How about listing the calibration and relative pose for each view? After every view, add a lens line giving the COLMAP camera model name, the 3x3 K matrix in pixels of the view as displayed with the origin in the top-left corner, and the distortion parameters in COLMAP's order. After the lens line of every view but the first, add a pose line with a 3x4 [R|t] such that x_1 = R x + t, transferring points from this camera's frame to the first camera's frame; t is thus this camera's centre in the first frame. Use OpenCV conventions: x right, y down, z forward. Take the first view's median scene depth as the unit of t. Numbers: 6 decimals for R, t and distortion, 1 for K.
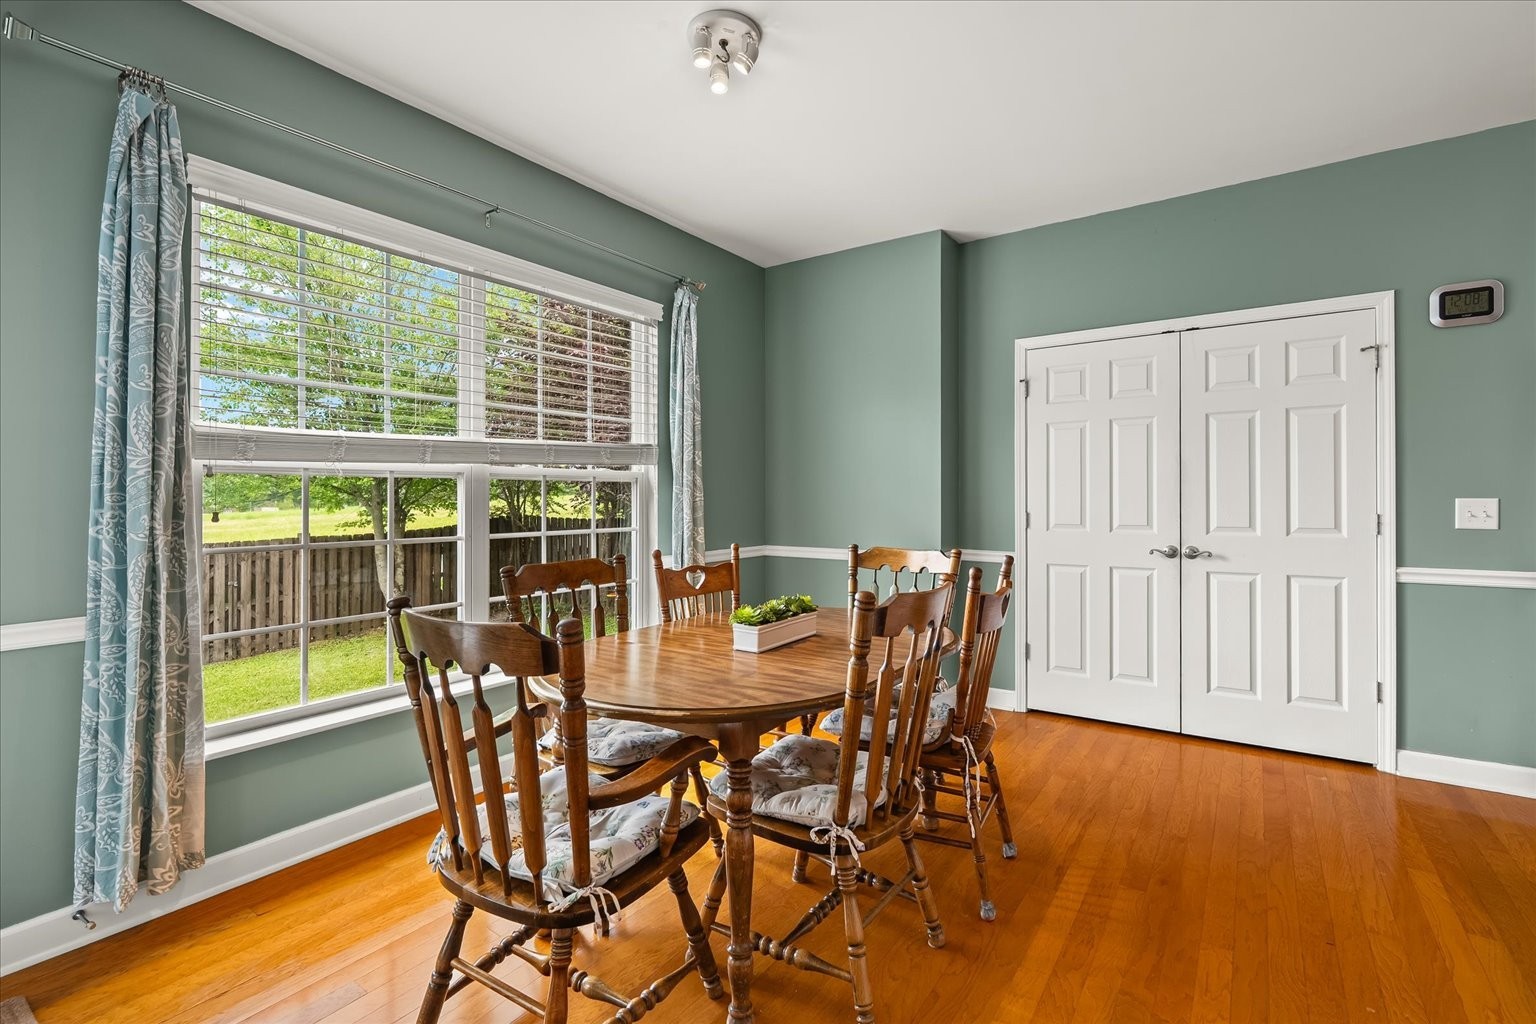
lens RADIAL K [[685.1, 0, 769.1], [0, 685.1, 496.9], [0, 0, 1]] dist [-0.003127, -0.000627]
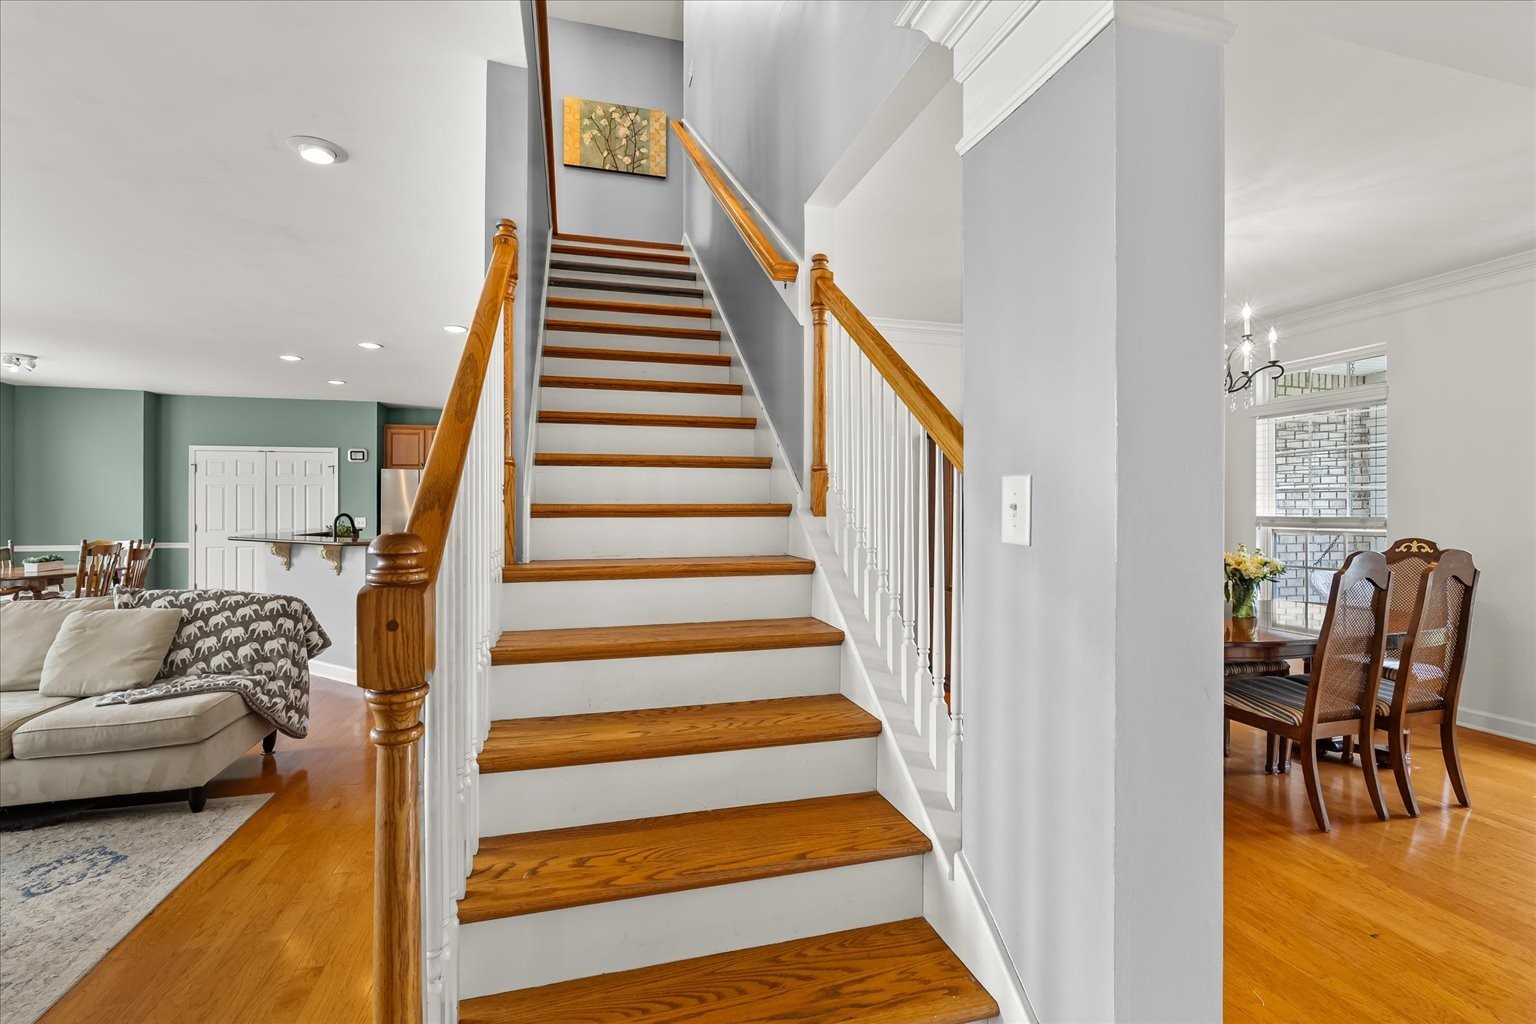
lens RADIAL K [[685.1, 0, 770.8], [0, 685.1, 496.5], [0, 0, 1]] dist [-0.003127, -0.000627]
pose [[0.619504, 0.012827, 0.784889, -0.210102], [0.002137, 0.999835, -0.018027, -0.025834], [-0.784991, 0.012845, 0.619374, -1.910567]]
